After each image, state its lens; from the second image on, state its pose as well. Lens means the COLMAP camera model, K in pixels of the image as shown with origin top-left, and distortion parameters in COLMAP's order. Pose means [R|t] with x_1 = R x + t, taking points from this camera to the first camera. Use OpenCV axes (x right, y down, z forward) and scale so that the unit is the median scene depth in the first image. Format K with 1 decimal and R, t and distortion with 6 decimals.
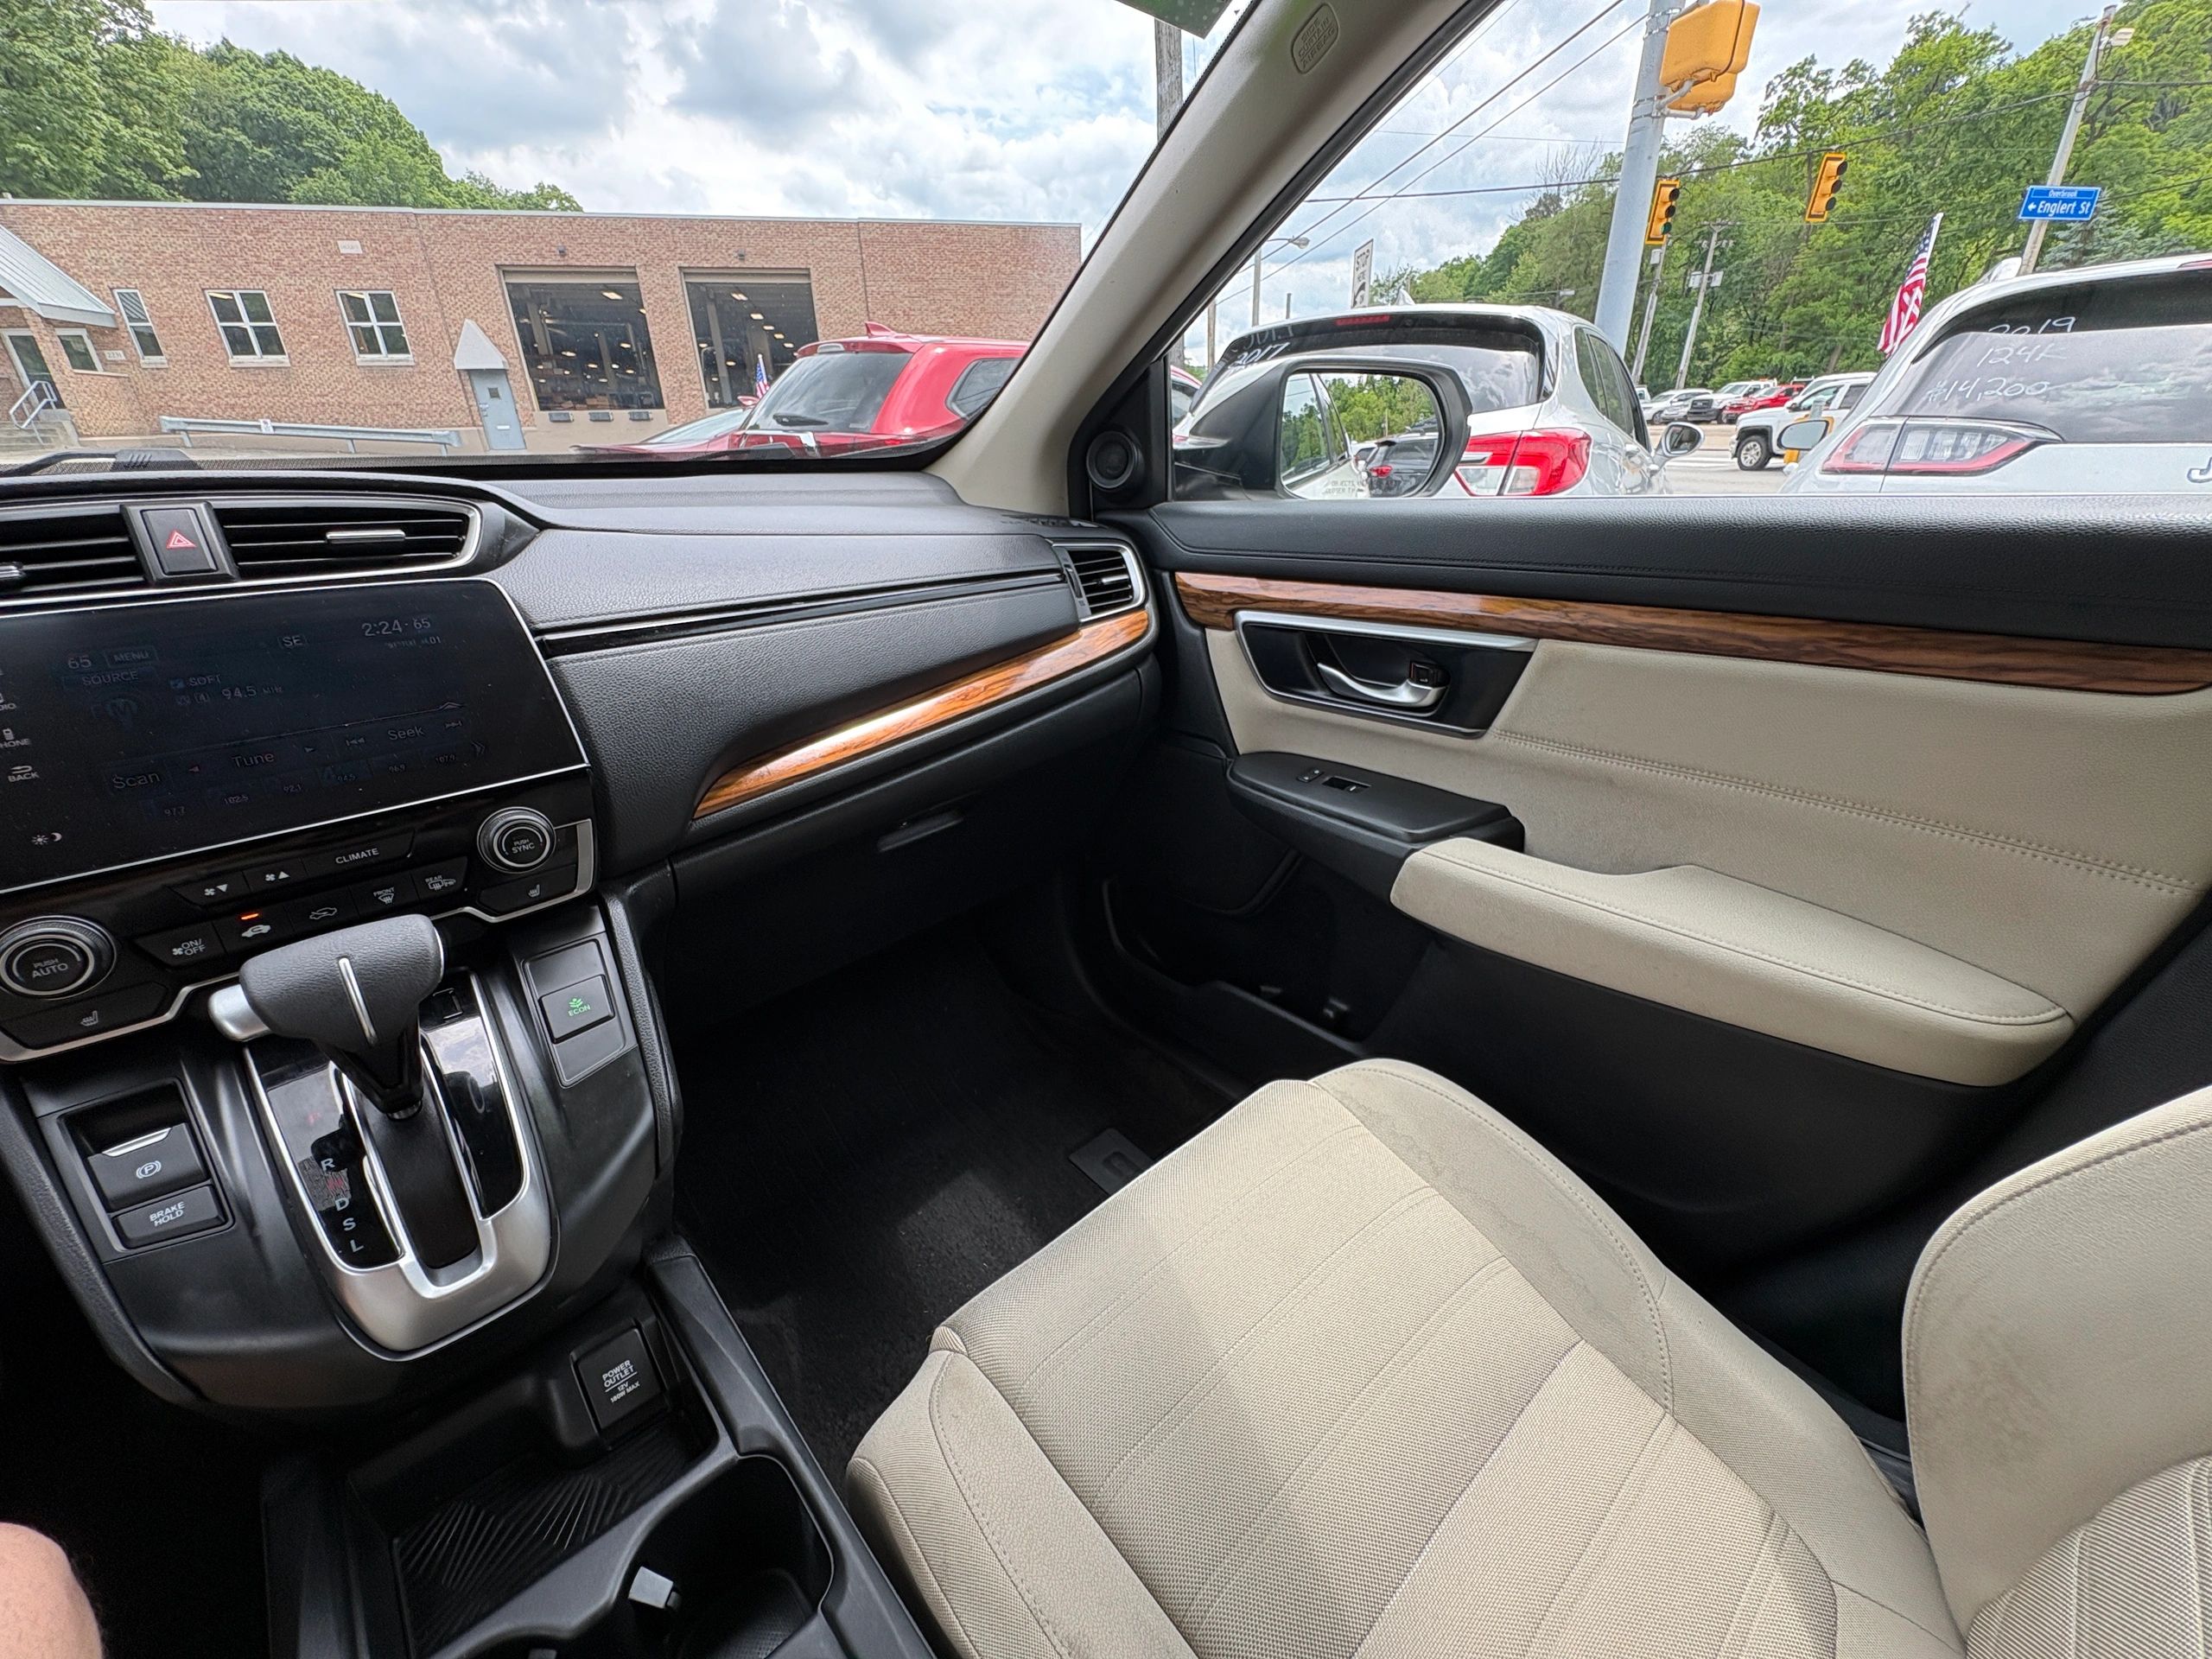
lens RADIAL K [[879.5, 0, 1106.0], [0, 879.5, 829.5], [0, 0, 1]] dist [-0.000073, -0.000154]
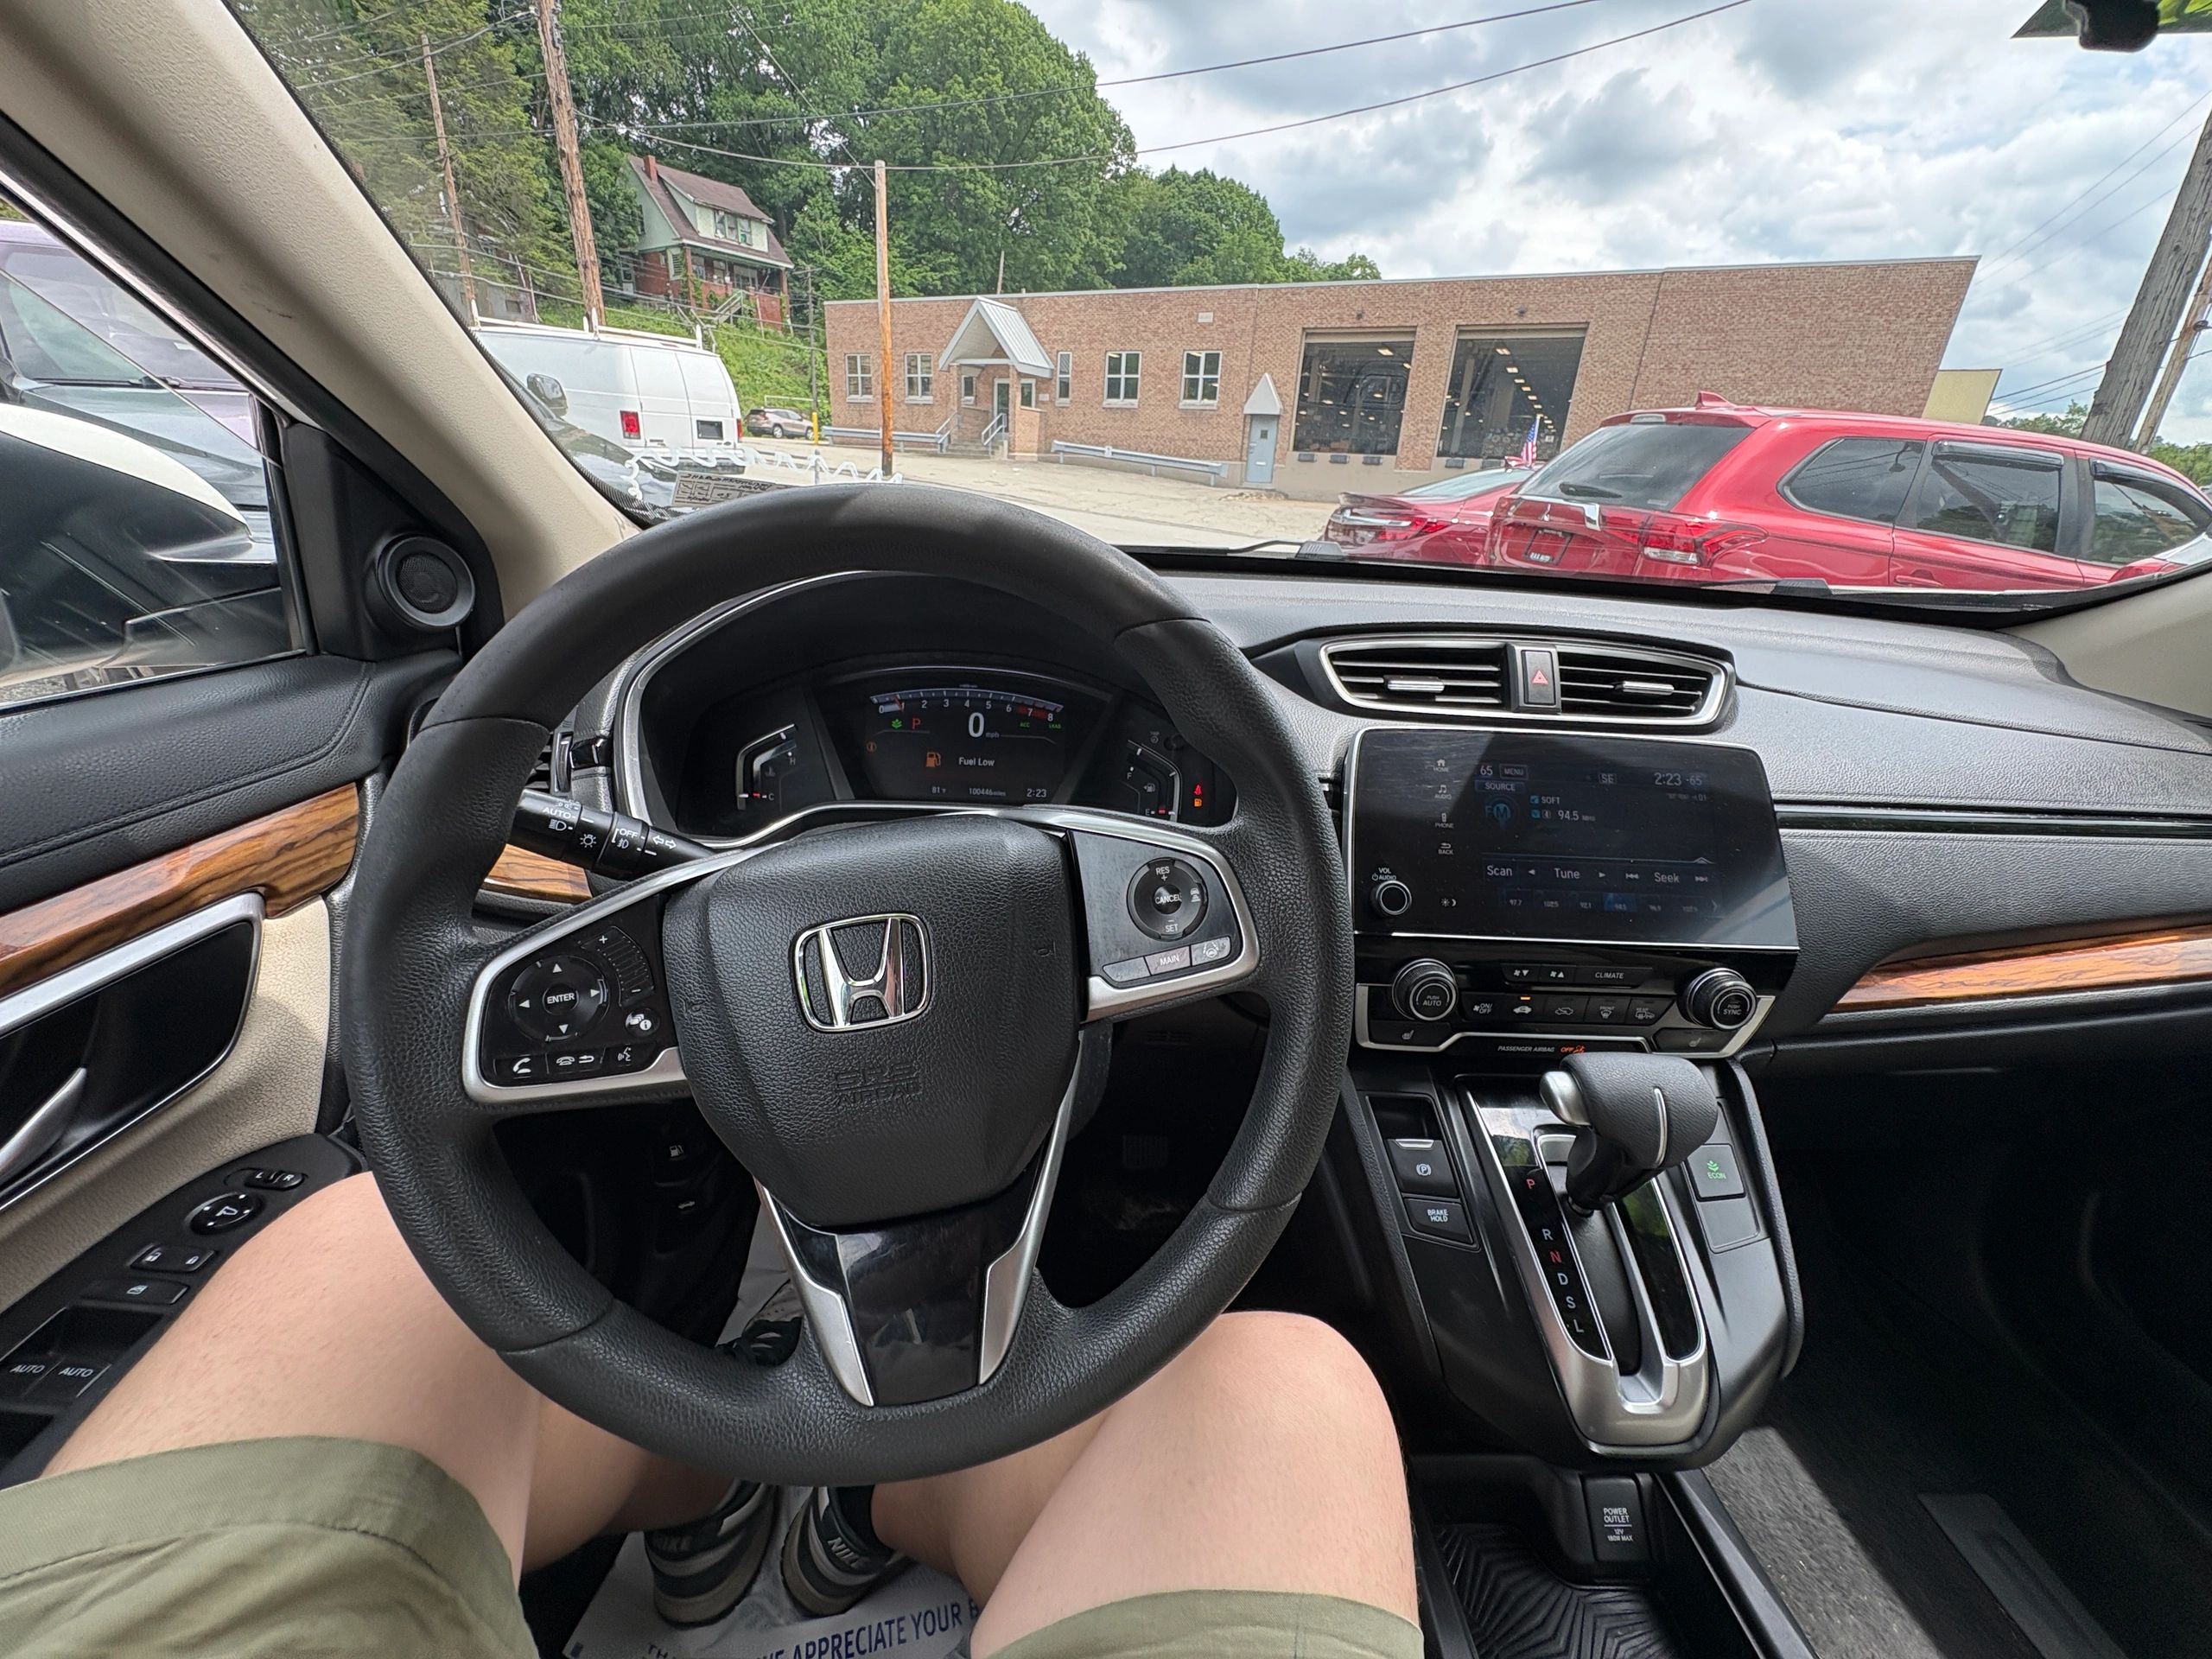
lens RADIAL K [[880.6, 0, 1110.3], [0, 880.6, 830.2], [0, 0, 1]] dist [0.000899, 0.000357]
pose [[0.761590, 0.300334, -0.574264, -0.019200], [-0.325790, 0.943449, 0.061350, -0.000446], [0.560215, 0.140366, 0.816368, -0.007690]]
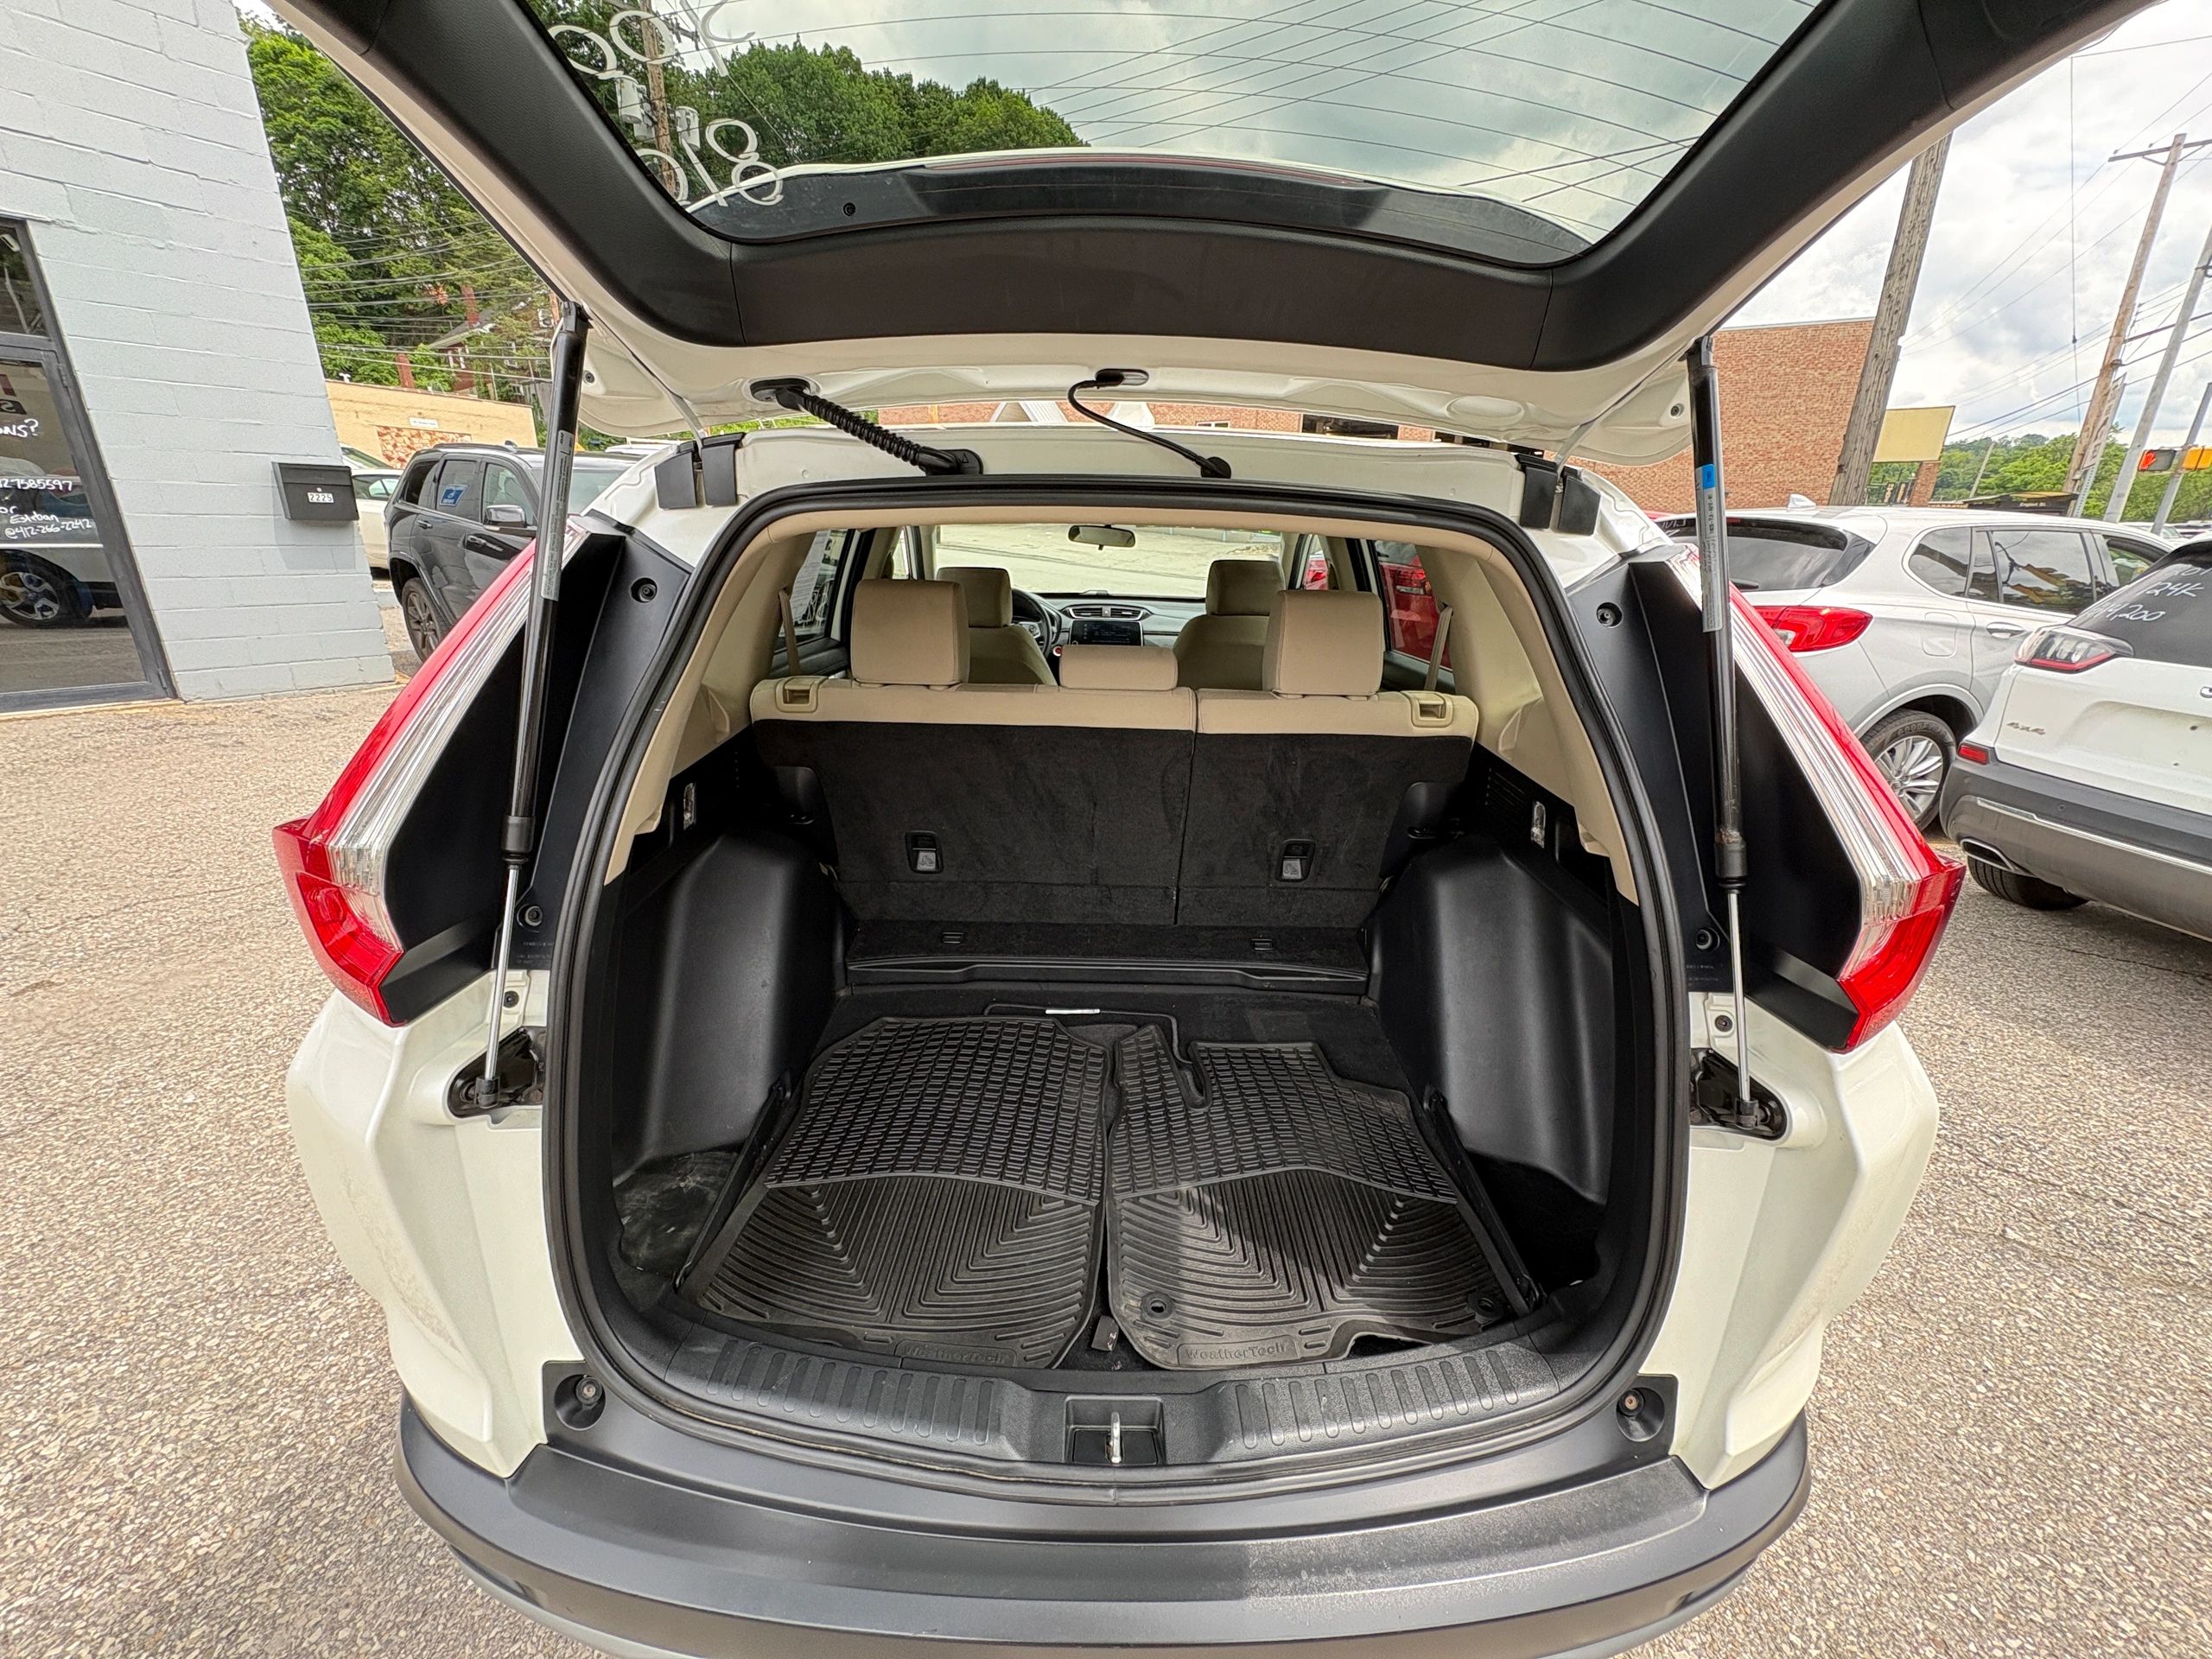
lens RADIAL K [[880.6, 0, 1110.3], [0, 880.6, 830.2], [0, 0, 1]] dist [0.000899, 0.000357]
pose [[0.740197, 0.254163, -0.622503, 0.100063], [-0.304827, 0.952046, 0.026254, 0.029855], [0.599324, 0.170322, 0.782177, -0.110330]]
